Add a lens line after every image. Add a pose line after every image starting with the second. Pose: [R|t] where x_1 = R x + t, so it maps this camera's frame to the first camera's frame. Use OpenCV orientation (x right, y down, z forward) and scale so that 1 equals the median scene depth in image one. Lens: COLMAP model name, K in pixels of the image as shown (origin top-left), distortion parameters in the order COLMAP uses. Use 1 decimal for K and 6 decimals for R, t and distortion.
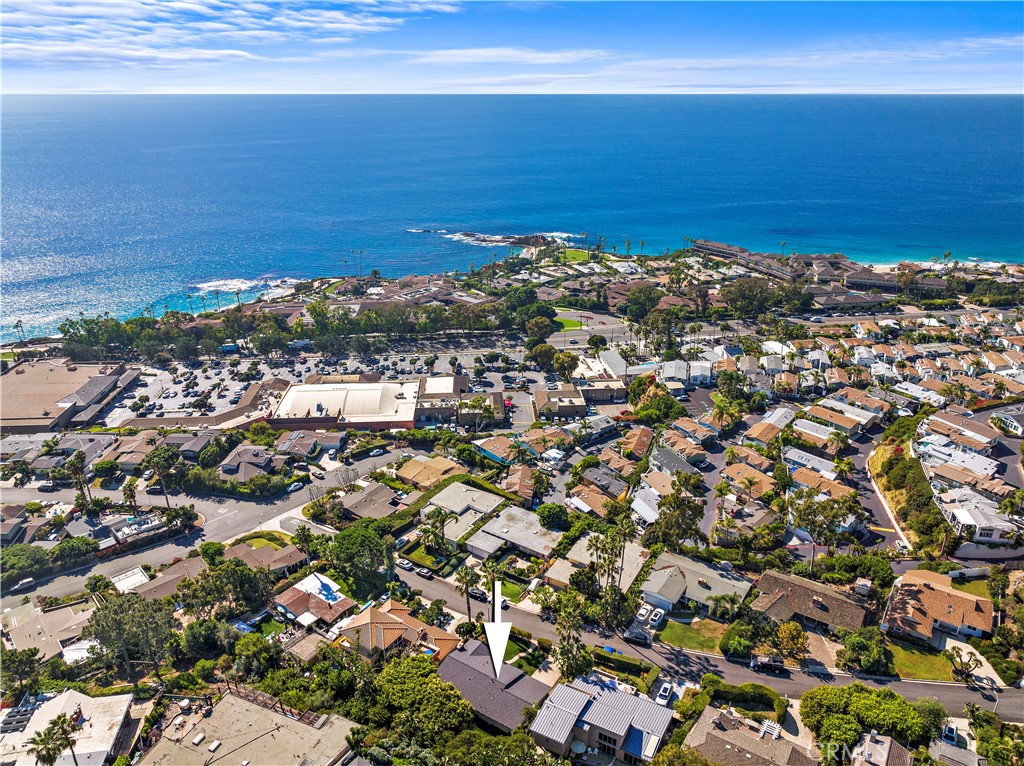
lens RADIAL K [[731.2, 0, 522.8], [0, 731.2, 381.1], [0, 0, 1]] dist [-0.037402, 0.009082]
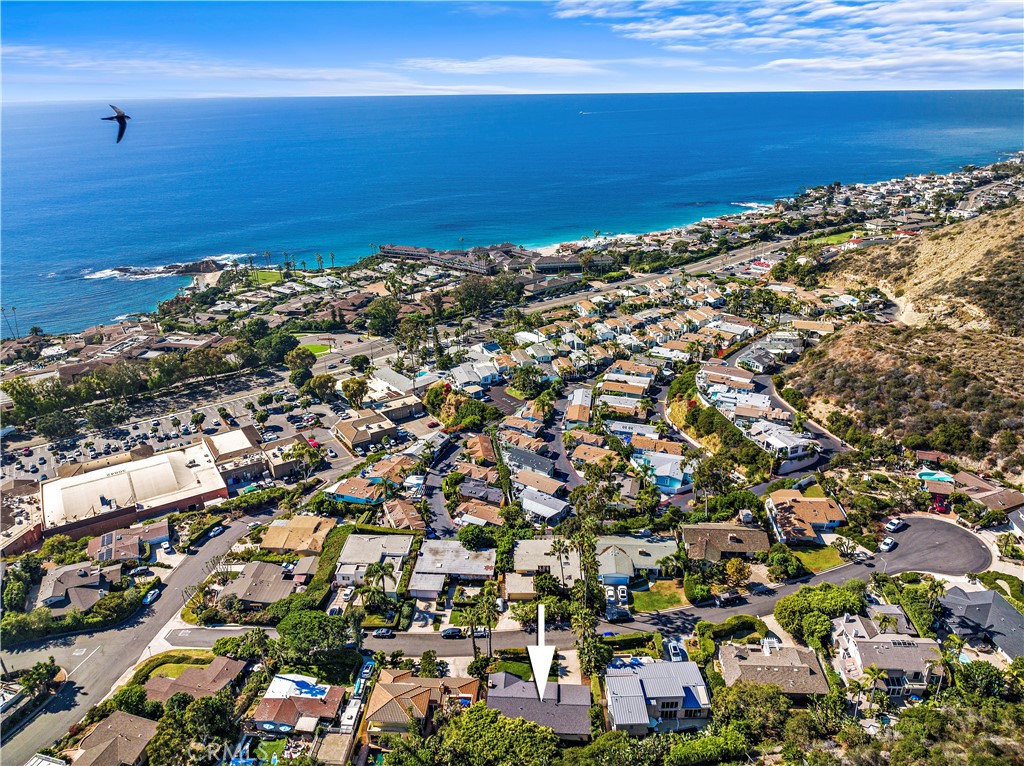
lens RADIAL K [[731.2, 0, 518.7], [0, 731.2, 379.5], [0, 0, 1]] dist [-0.037402, 0.009082]
pose [[0.865448, -0.197531, 0.460415, -0.265778], [0.197741, 0.979061, 0.048348, -0.055750], [-0.460324, 0.049200, 0.886386, 0.039976]]
